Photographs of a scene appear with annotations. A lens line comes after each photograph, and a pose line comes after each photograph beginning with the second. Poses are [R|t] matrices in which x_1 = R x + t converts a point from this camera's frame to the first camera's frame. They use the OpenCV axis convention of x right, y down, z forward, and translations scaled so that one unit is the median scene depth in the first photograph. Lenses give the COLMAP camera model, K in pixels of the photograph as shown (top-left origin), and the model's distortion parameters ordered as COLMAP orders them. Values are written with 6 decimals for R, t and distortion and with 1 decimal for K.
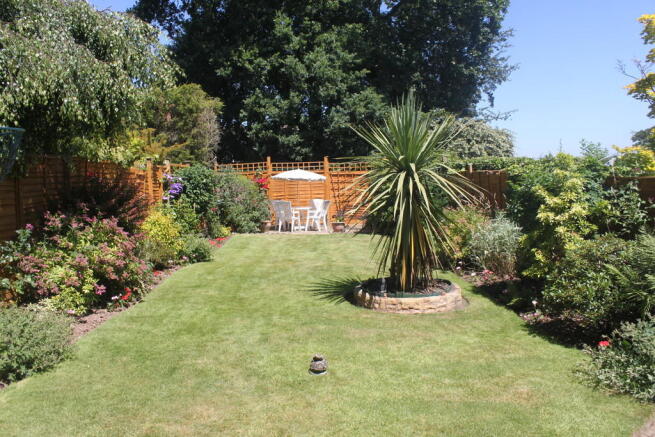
lens RADIAL K [[553.0, 0, 327.1], [0, 553.0, 218.3], [0, 0, 1]] dist [-0.131255, -0.003480]
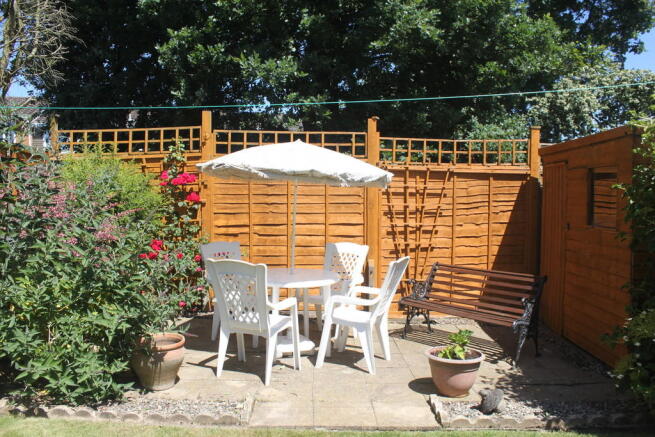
lens RADIAL K [[553.0, 0, 329.0], [0, 553.0, 218.2], [0, 0, 1]] dist [-0.131255, -0.003480]
pose [[0.998260, 0.035394, 0.047157, -0.044191], [-0.034292, 0.999124, -0.023972, -0.039595], [-0.047964, 0.022313, 0.998600, 0.659682]]
